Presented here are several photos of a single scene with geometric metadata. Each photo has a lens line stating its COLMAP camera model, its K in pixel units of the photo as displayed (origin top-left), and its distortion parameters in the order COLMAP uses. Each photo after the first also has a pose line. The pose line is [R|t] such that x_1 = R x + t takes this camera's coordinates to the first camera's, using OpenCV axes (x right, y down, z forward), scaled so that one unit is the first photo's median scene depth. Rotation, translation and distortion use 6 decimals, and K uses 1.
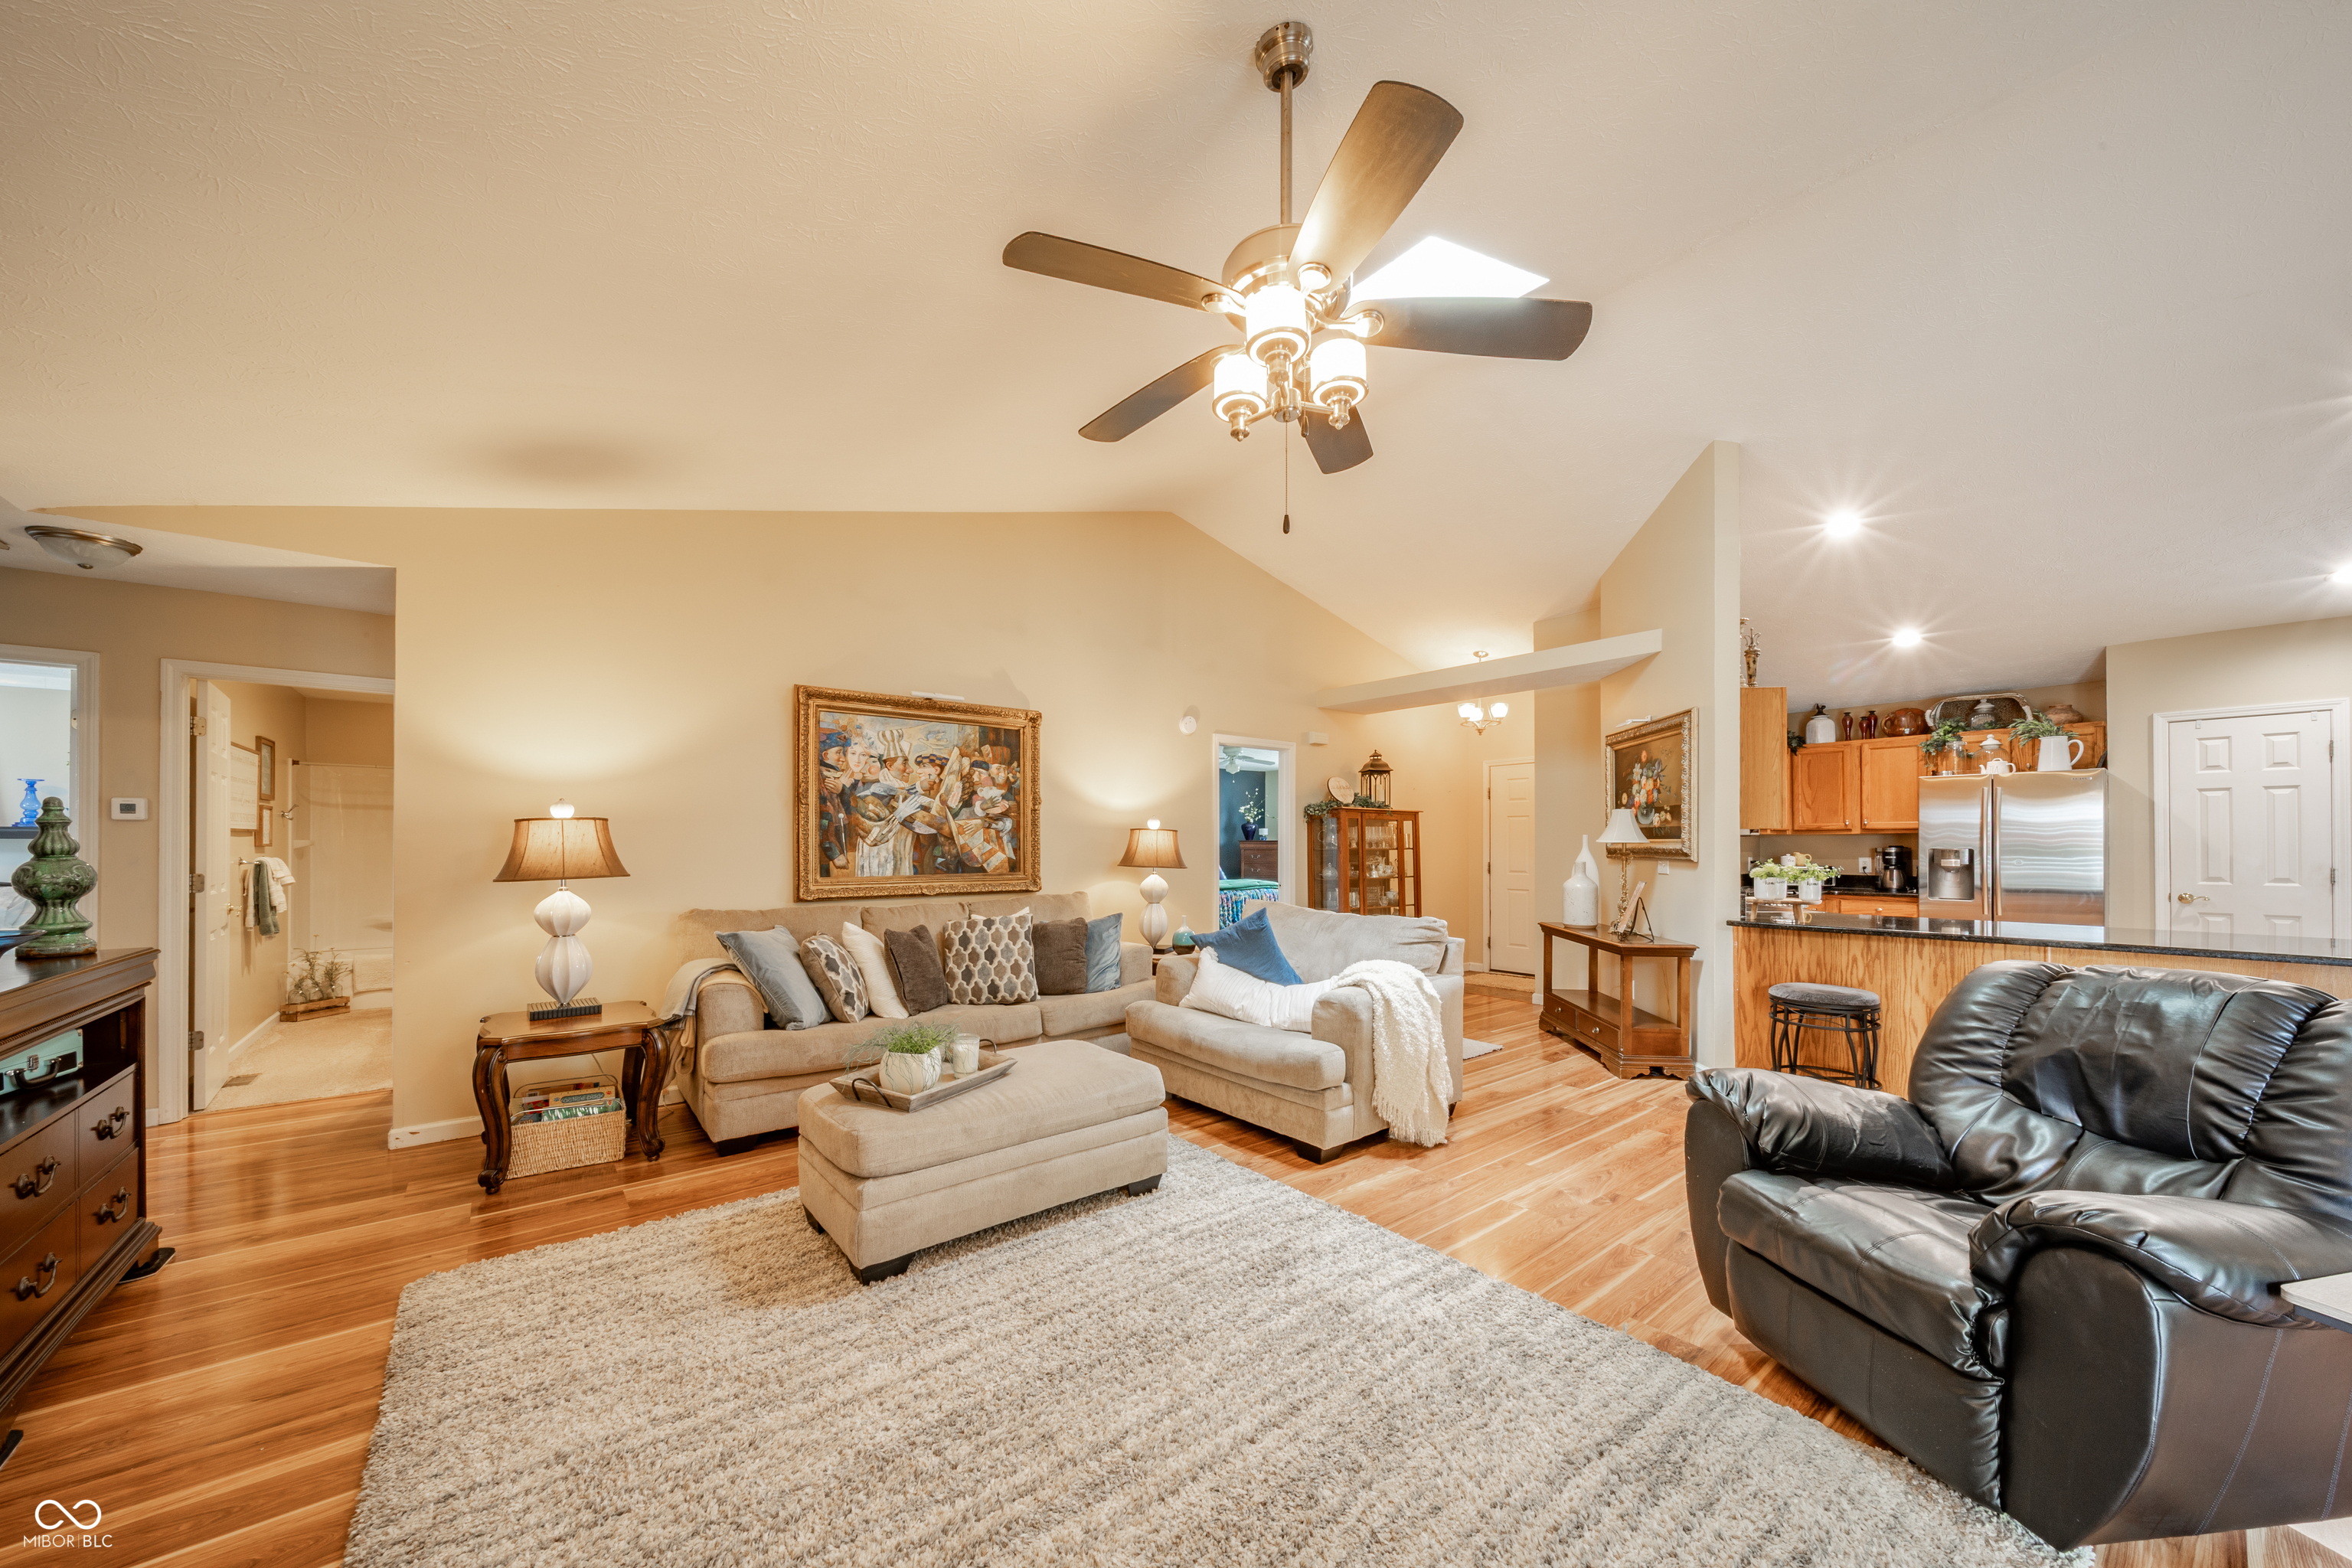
lens RADIAL K [[826.5, 0, 1167.3], [0, 826.5, 844.2], [0, 0, 1]] dist [0.001371, 0.000051]
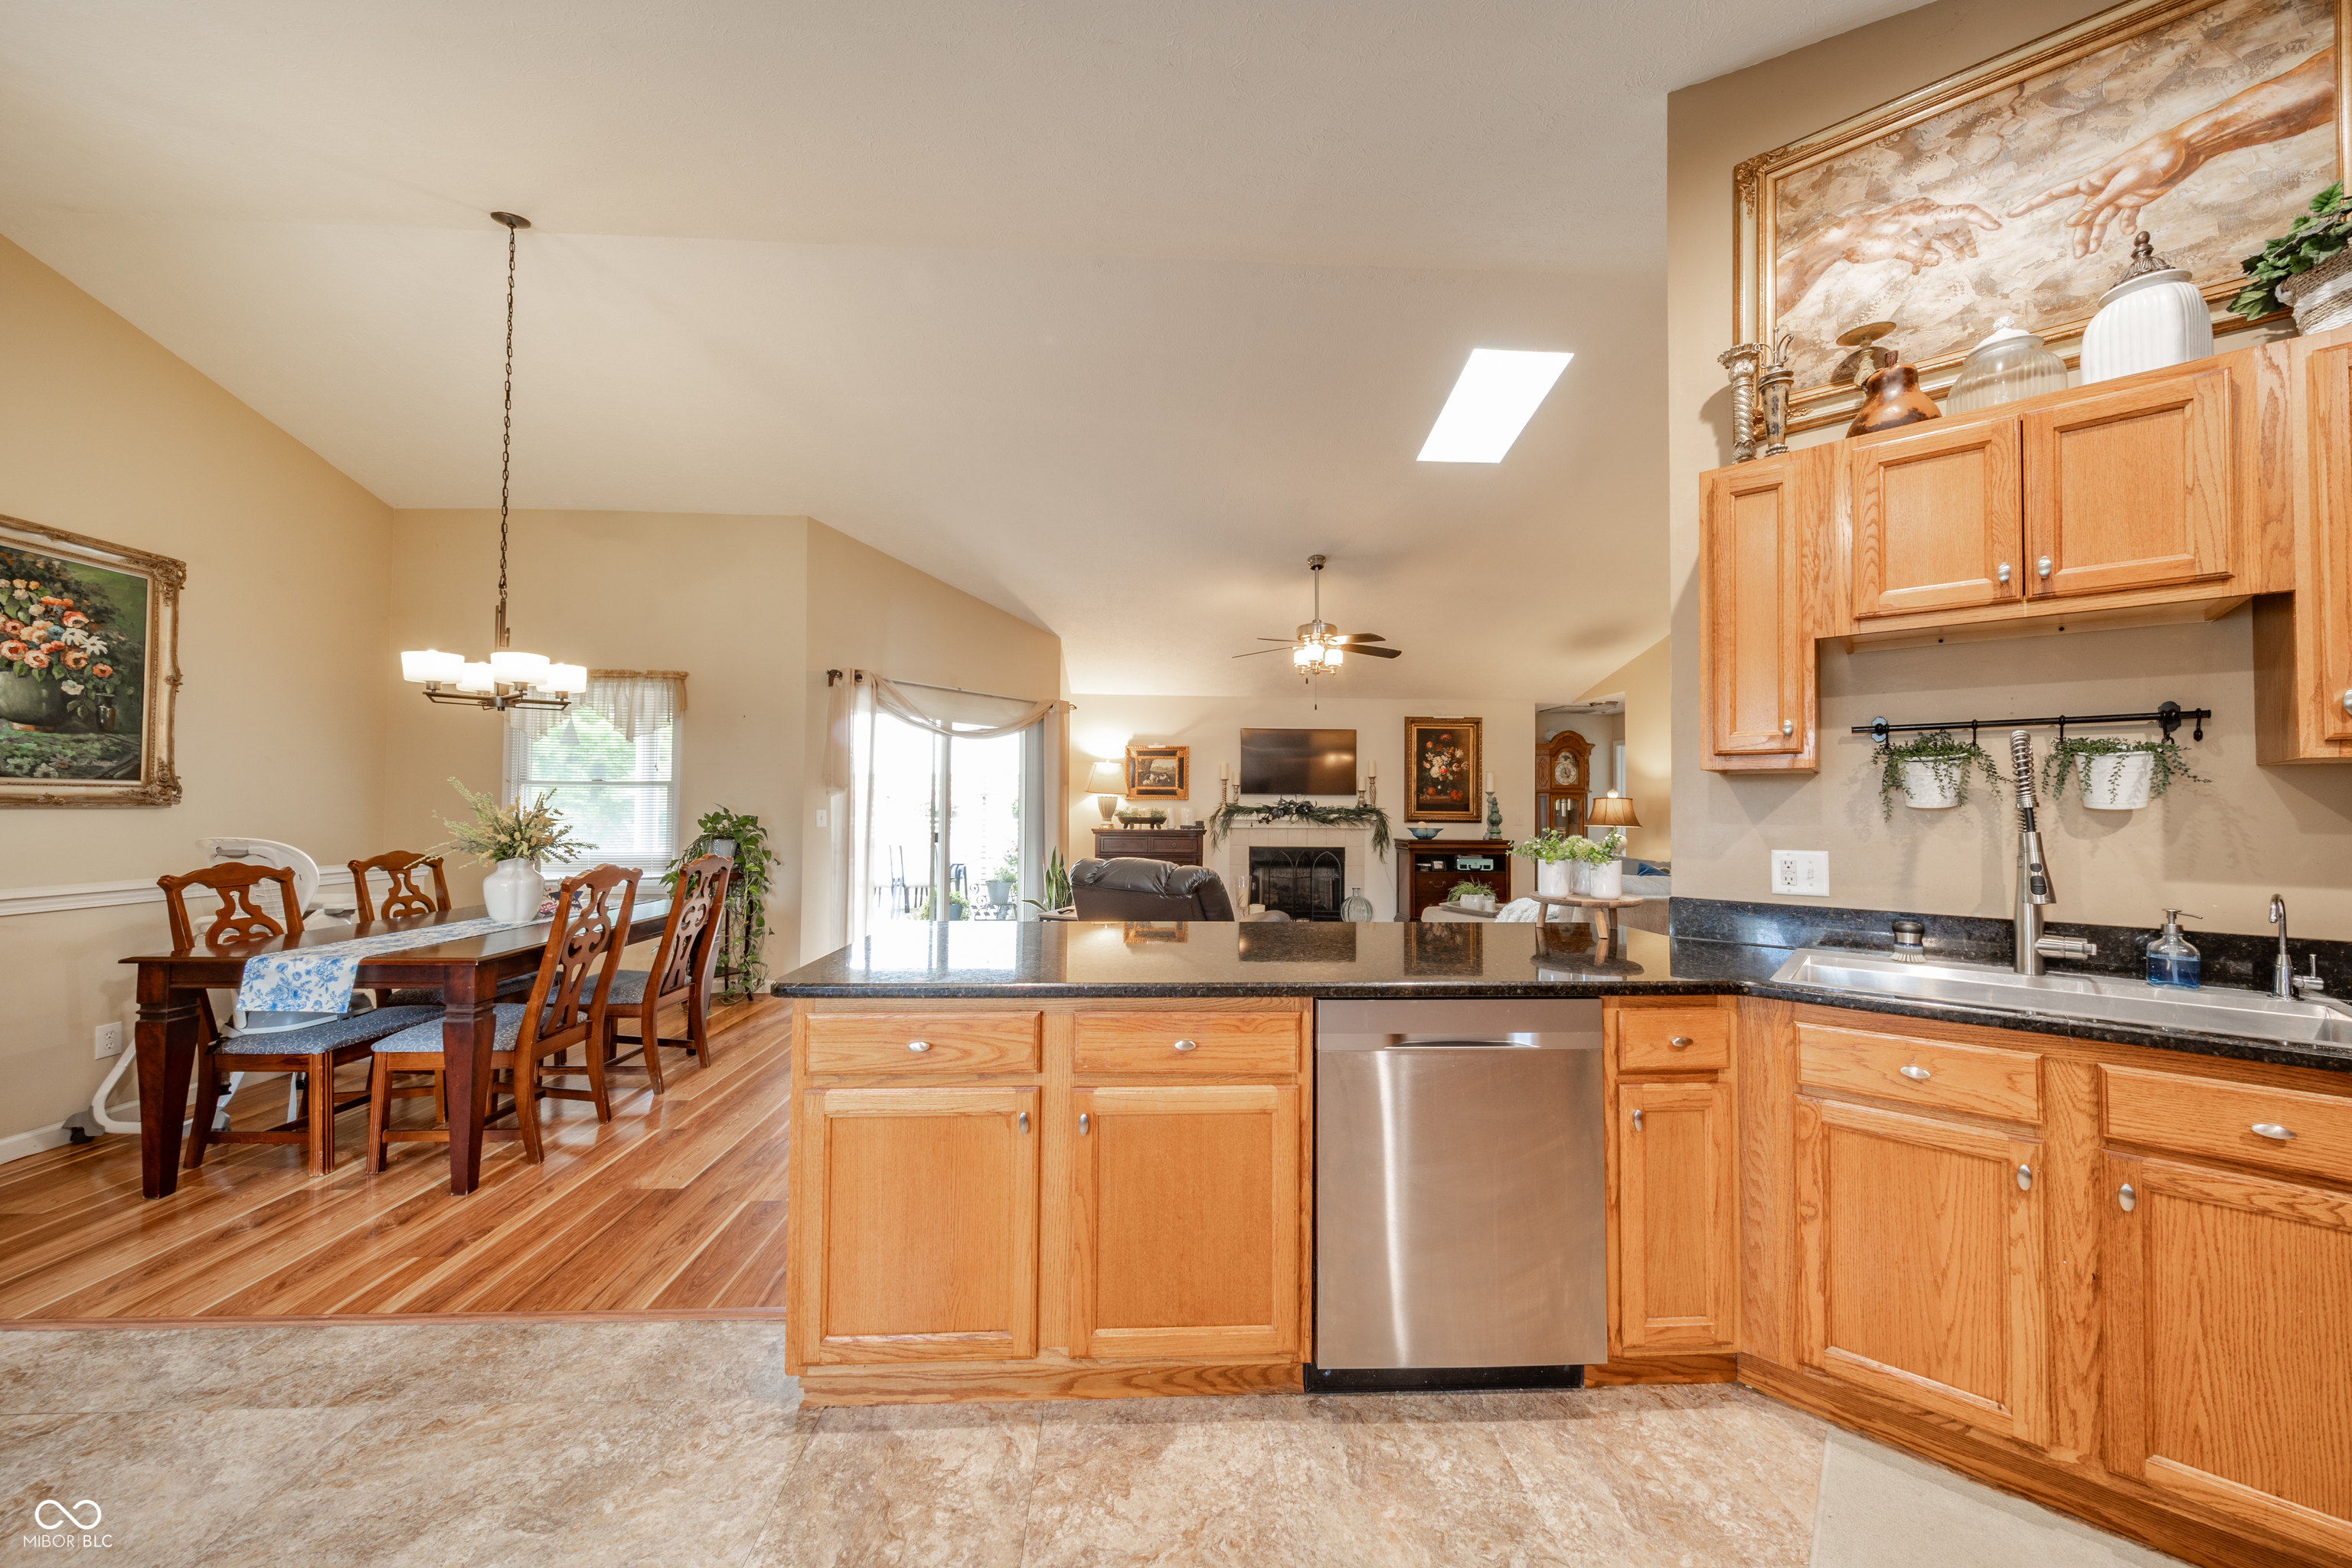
lens RADIAL K [[803.8, 0, 1185.8], [0, 803.8, 793.0], [0, 0, 1]] dist [0.008626, -0.001970]
pose [[-0.576779, -0.021774, -0.816610, 1.166693], [-0.008677, 0.999752, -0.020529, 0.005506], [0.816854, -0.004755, -0.576824, 0.939849]]
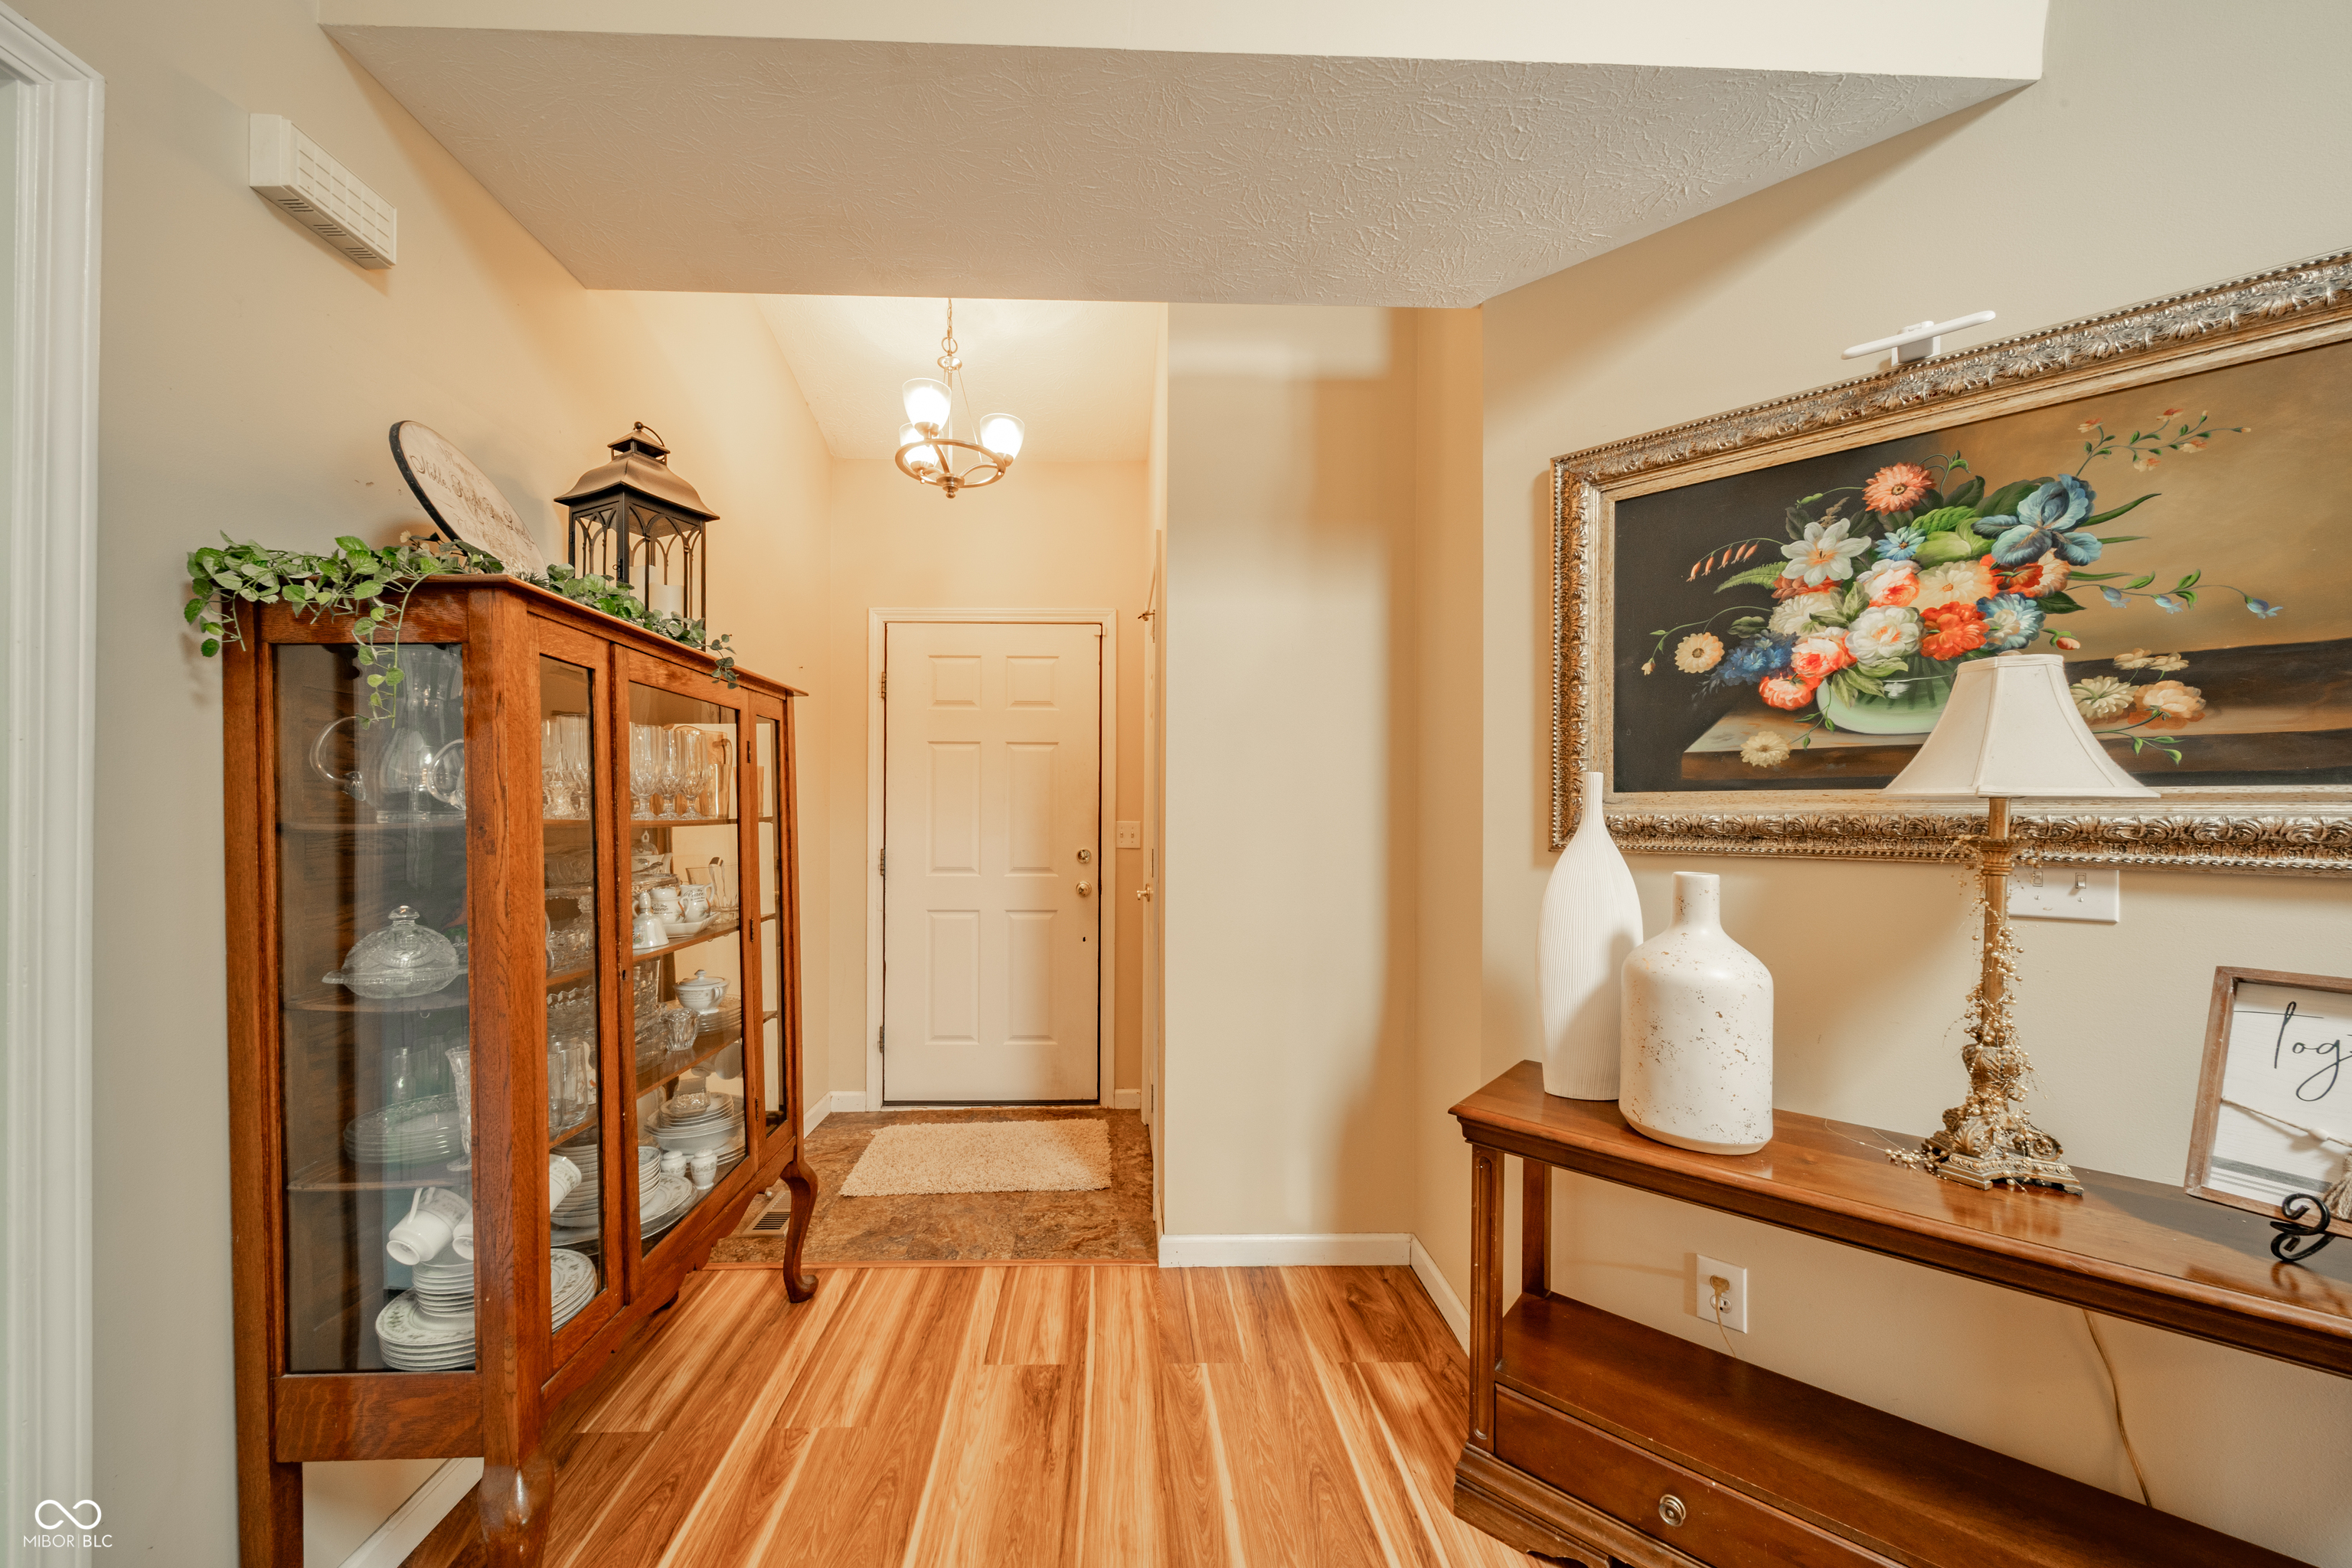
lens RADIAL K [[883.7, 0, 1173.8], [0, 883.7, 803.8], [0, 0, 1]] dist [-0.000674, -0.000003]
pose [[0.591275, 0.006709, 0.806442, 0.195445], [-0.001516, 0.999973, -0.007208, 0.003272], [-0.806469, 0.003039, 0.591269, 1.048473]]
